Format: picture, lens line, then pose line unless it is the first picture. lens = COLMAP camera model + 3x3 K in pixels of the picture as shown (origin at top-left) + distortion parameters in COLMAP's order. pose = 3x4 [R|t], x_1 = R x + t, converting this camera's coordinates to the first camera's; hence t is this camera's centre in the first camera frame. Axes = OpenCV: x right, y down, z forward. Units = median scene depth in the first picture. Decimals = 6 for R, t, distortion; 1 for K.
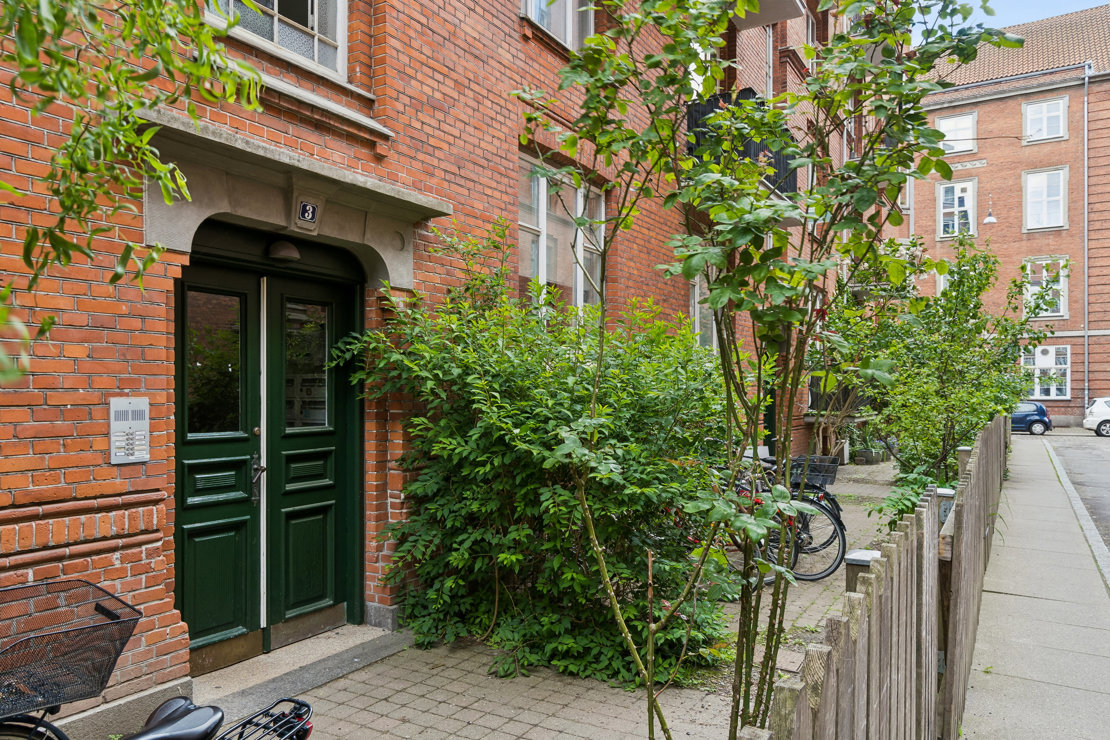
lens RADIAL K [[777.4, 0, 556.2], [0, 777.4, 405.8], [0, 0, 1]] dist [-0.003130, -0.003326]
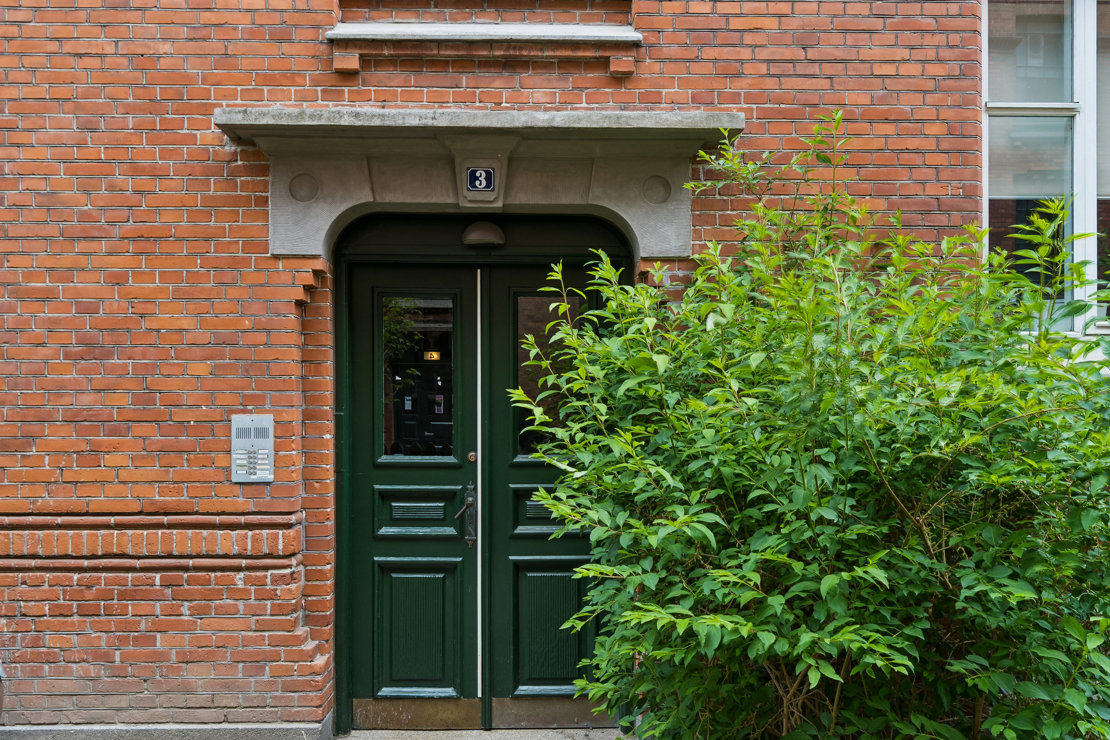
lens RADIAL K [[861.9, 0, 554.9], [0, 861.9, 414.0], [0, 0, 1]] dist [-0.000994, 0.004595]
pose [[0.527641, 0.004318, -0.849456, 0.516928], [-0.017766, 0.999824, -0.005954, -0.010701], [0.849282, 0.018233, 0.527625, 0.691209]]
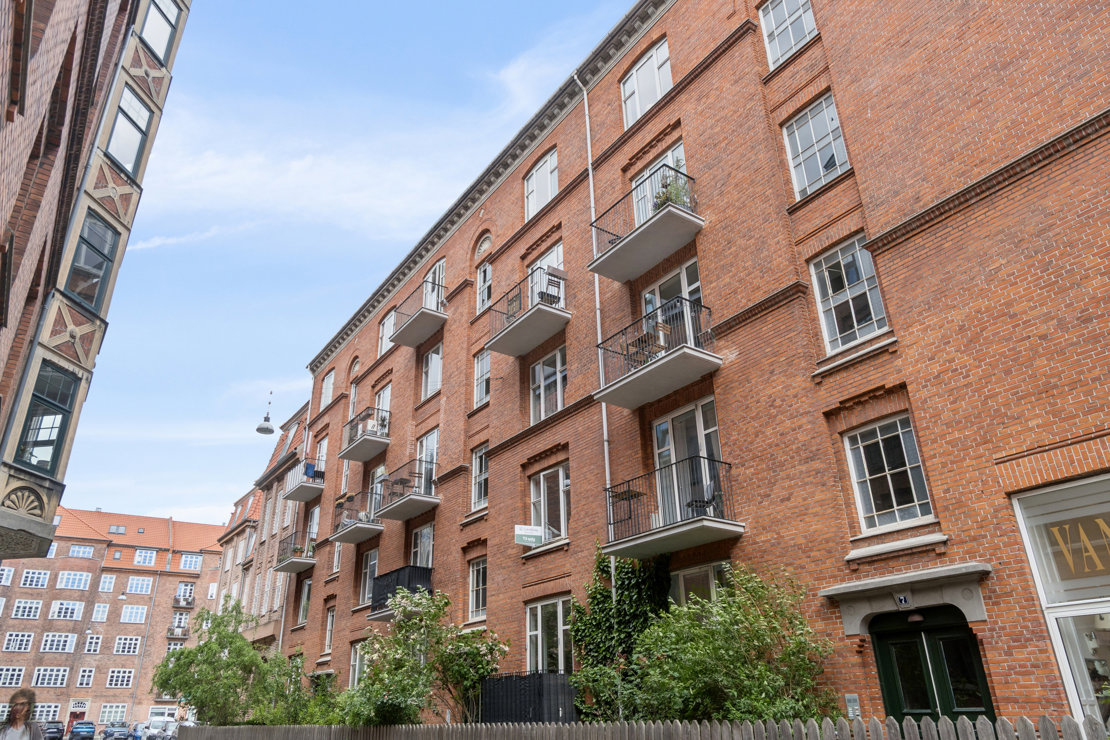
lens RADIAL K [[730.3, 0, 555.0], [0, 730.3, 370.0], [0, 0, 1]] dist [-0.002405, -0.000383]
pose [[-0.393323, -0.367178, -0.842898, 2.357691], [0.025963, 0.911990, -0.409390, -0.024071], [0.919034, -0.182906, -0.349174, 1.058835]]
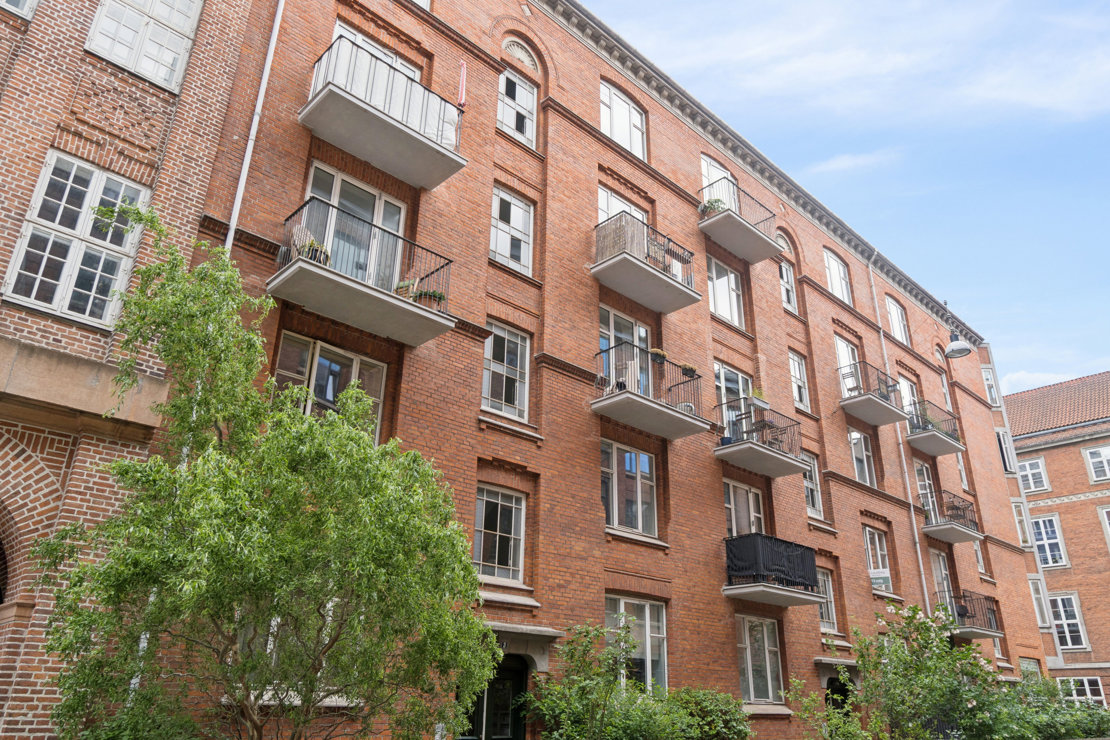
lens RADIAL K [[777.4, 0, 556.2], [0, 777.4, 405.8], [0, 0, 1]] dist [-0.003130, -0.003326]
pose [[0.964505, -0.088160, -0.248914, 0.634774], [-0.015774, 0.921706, -0.387569, 0.018886], [0.263594, 0.377738, 0.887599, -1.755277]]
